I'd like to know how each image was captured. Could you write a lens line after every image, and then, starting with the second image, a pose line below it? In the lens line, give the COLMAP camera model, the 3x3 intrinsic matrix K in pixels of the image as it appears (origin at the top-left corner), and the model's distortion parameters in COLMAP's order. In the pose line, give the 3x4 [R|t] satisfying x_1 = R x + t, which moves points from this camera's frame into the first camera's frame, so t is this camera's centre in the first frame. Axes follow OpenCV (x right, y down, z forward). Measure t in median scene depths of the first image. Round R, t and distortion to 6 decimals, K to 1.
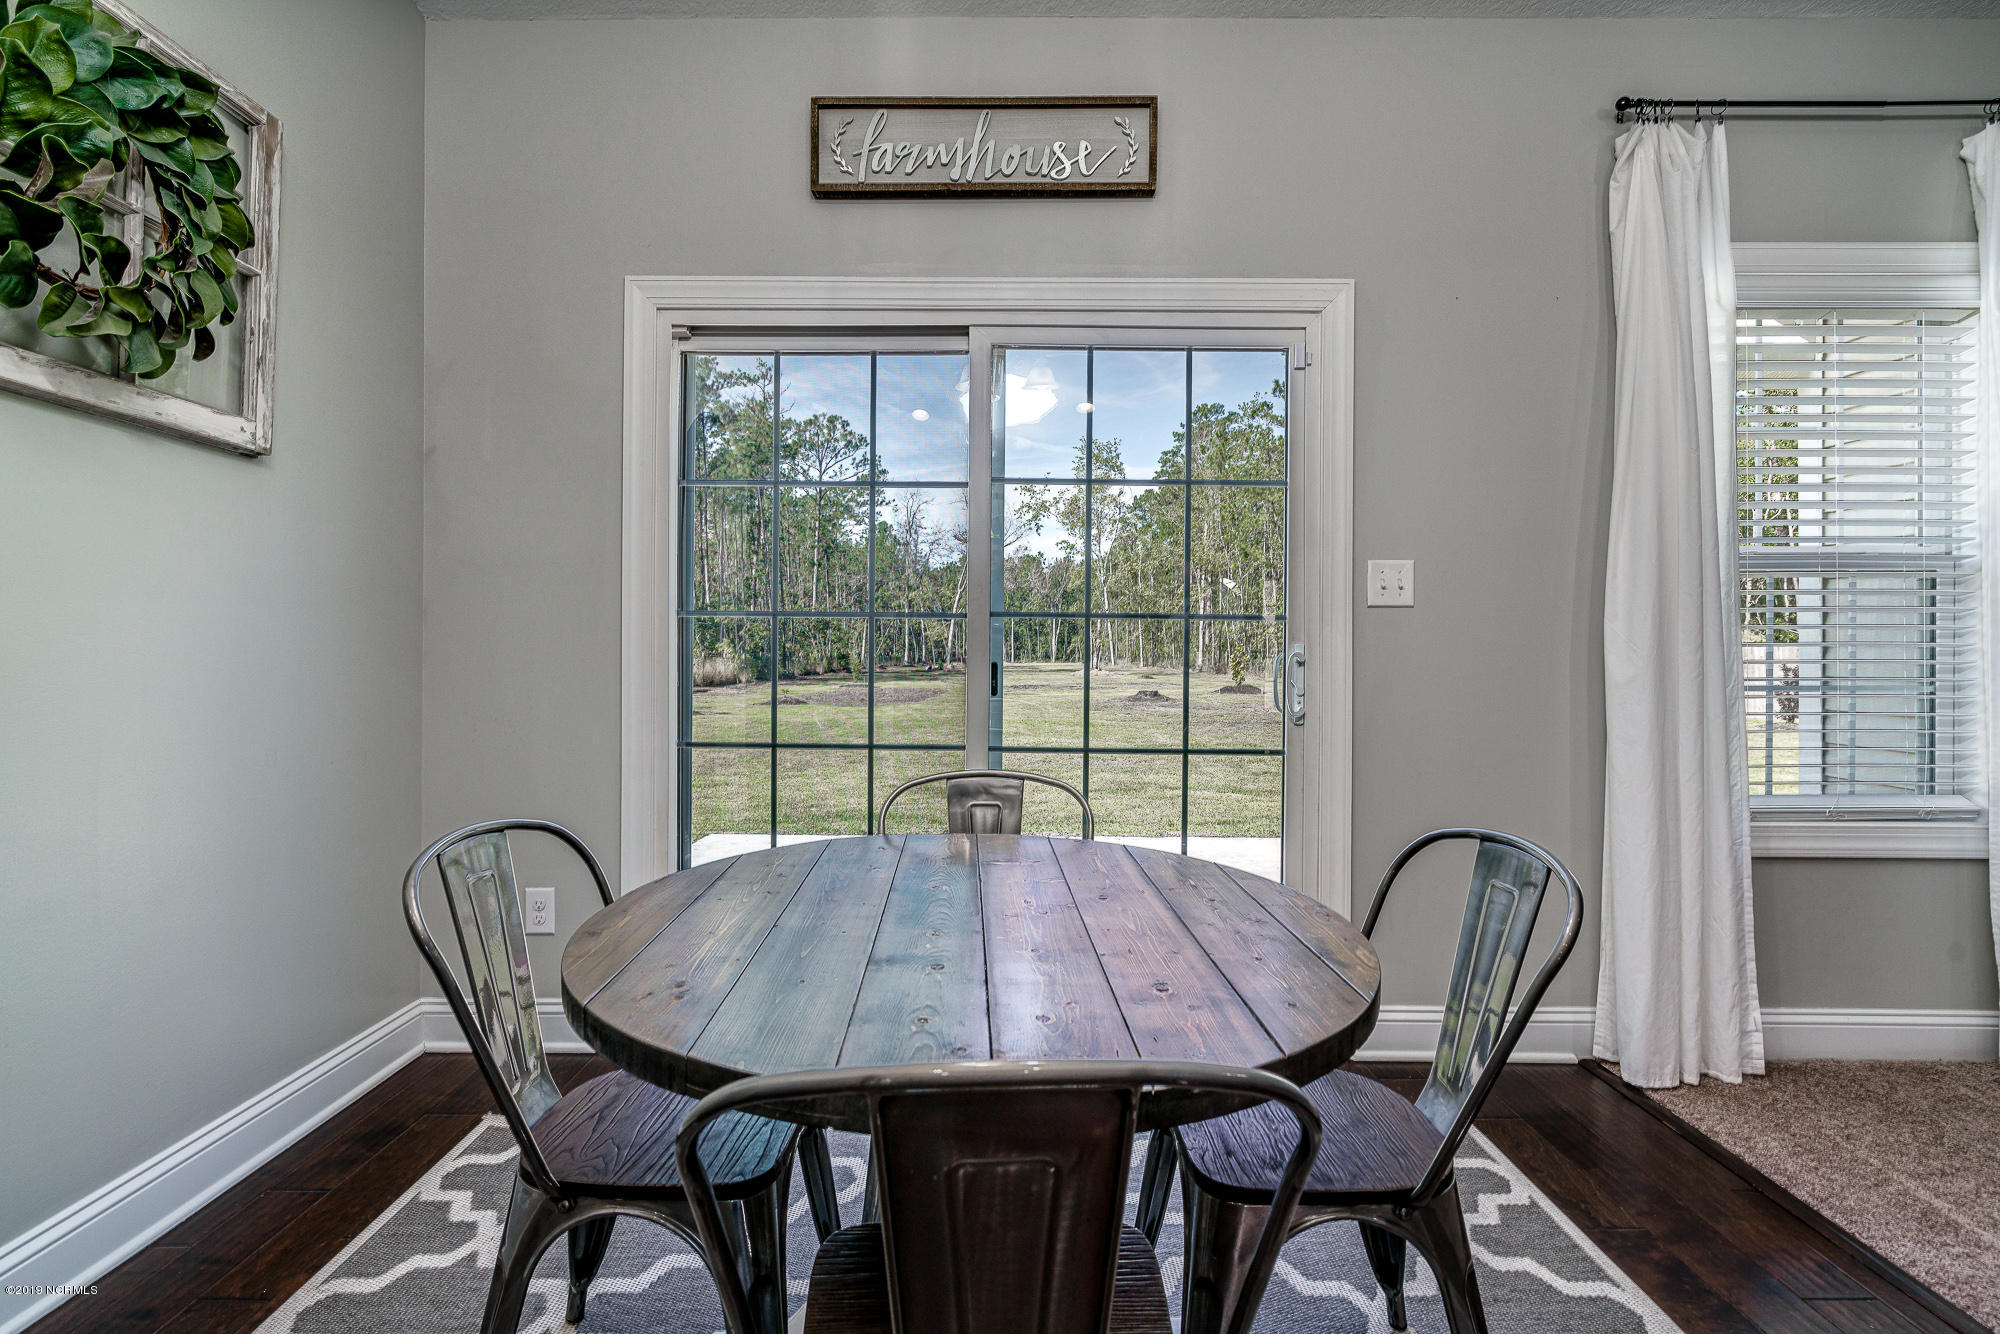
lens RADIAL K [[909.3, 0, 1000.7], [0, 909.3, 644.1], [0, 0, 1]] dist [-0.003660, -0.000312]
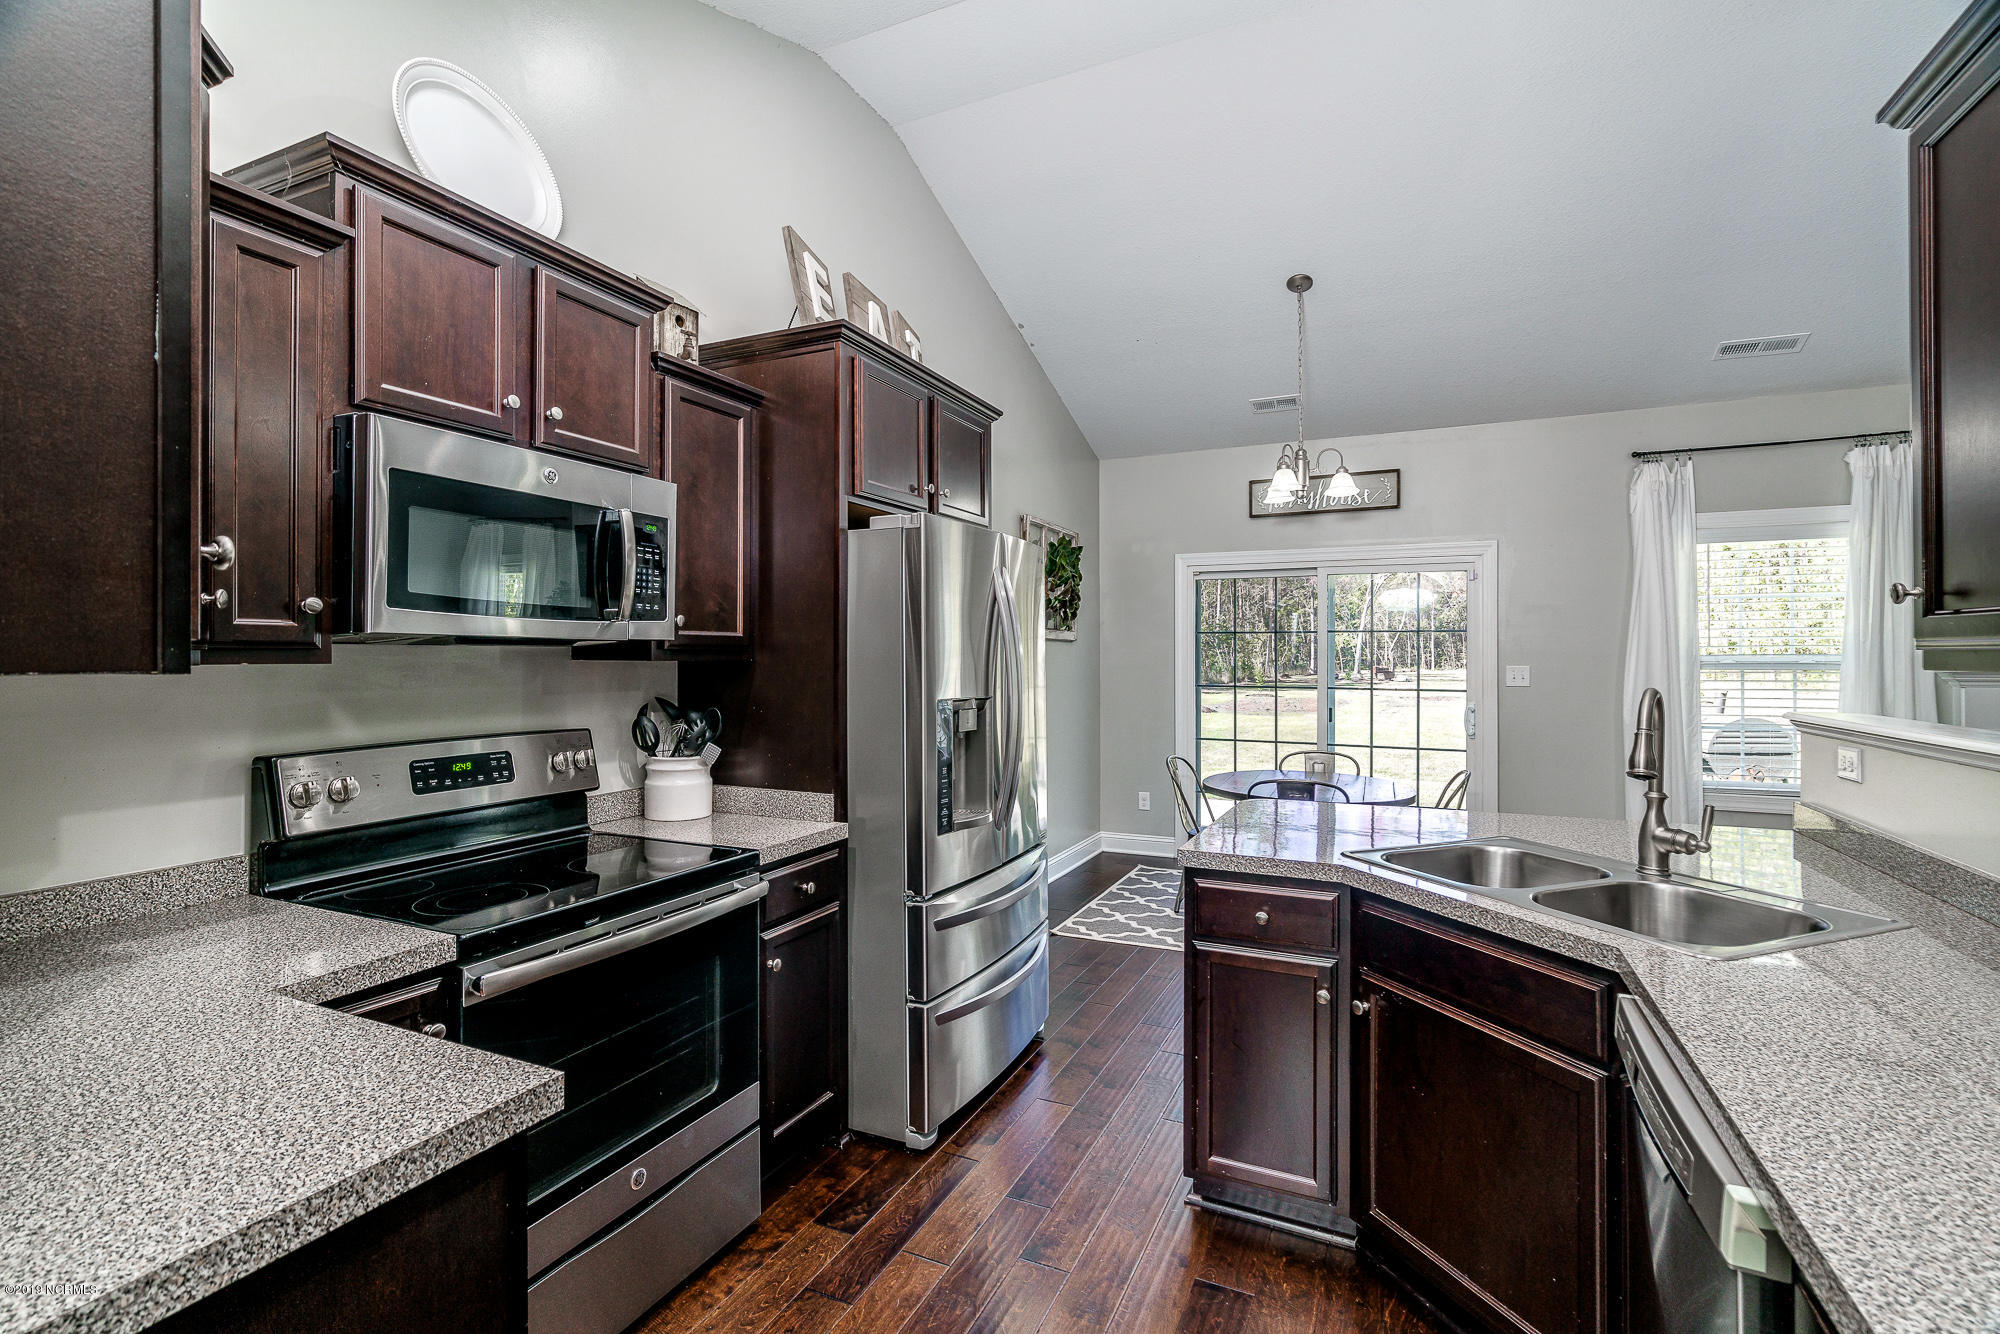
lens RADIAL K [[909.3, 0, 1000.7], [0, 909.3, 644.1], [0, 0, 1]] dist [-0.003660, -0.000312]
pose [[0.907128, -0.008941, -0.420759, 0.219567], [0.006599, 0.999954, -0.007021, -0.139034], [0.420803, 0.003592, 0.907145, -1.542272]]
